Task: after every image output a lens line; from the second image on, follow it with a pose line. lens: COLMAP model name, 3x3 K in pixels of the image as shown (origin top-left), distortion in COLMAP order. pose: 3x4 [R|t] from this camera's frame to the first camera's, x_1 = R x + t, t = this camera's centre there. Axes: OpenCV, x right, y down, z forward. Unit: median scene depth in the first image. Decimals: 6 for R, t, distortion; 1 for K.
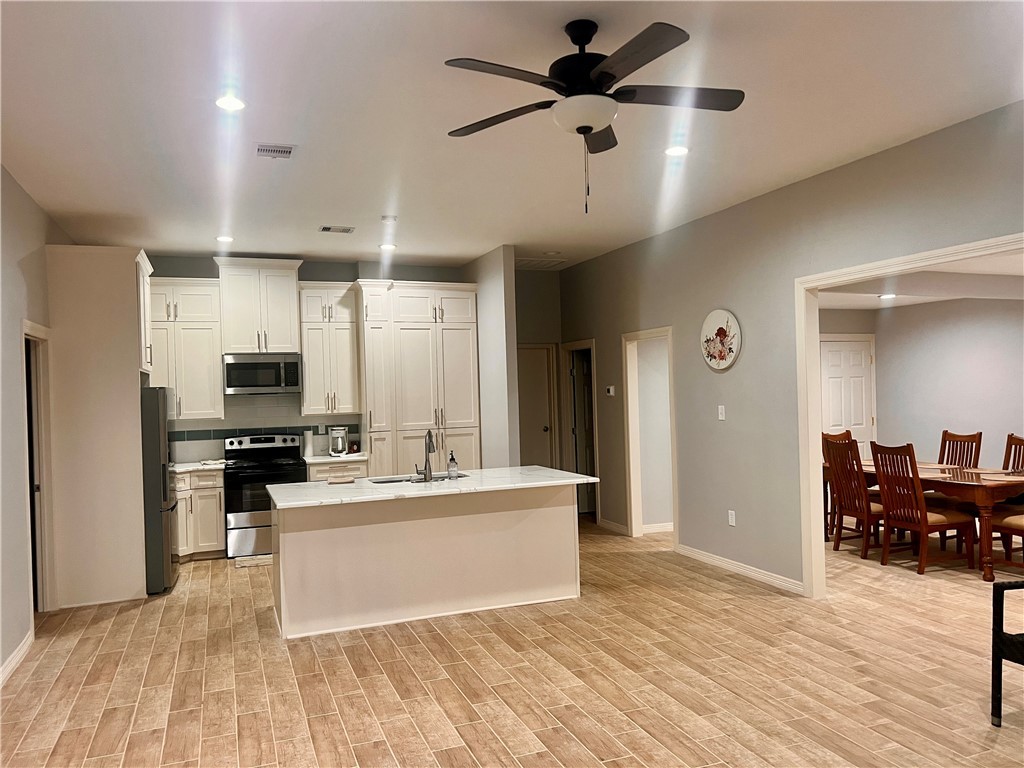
lens RADIAL K [[767.9, 0, 507.5], [0, 767.9, 382.3], [0, 0, 1]] dist [0.078804, -0.085738]
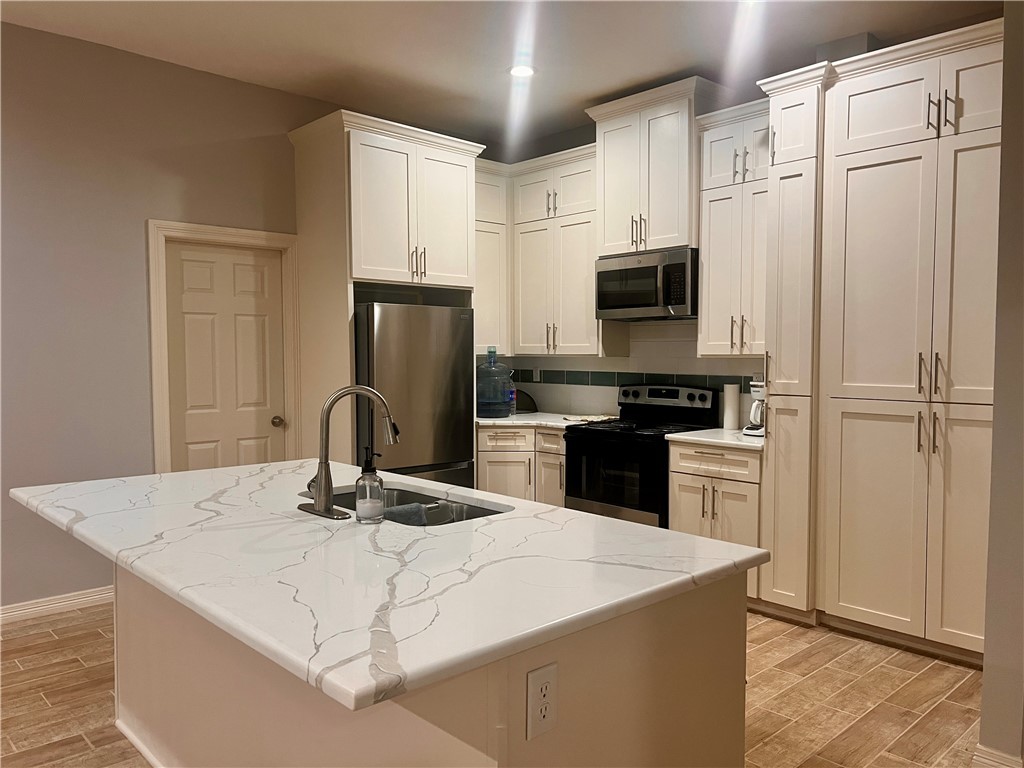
lens RADIAL K [[767.9, 0, 507.5], [0, 767.9, 382.3], [0, 0, 1]] dist [0.078804, -0.085738]
pose [[0.382896, 0.068220, -0.921269, 0.210629], [-0.005346, 0.997416, 0.071637, 0.022074], [0.923776, -0.022505, 0.382271, 0.649887]]
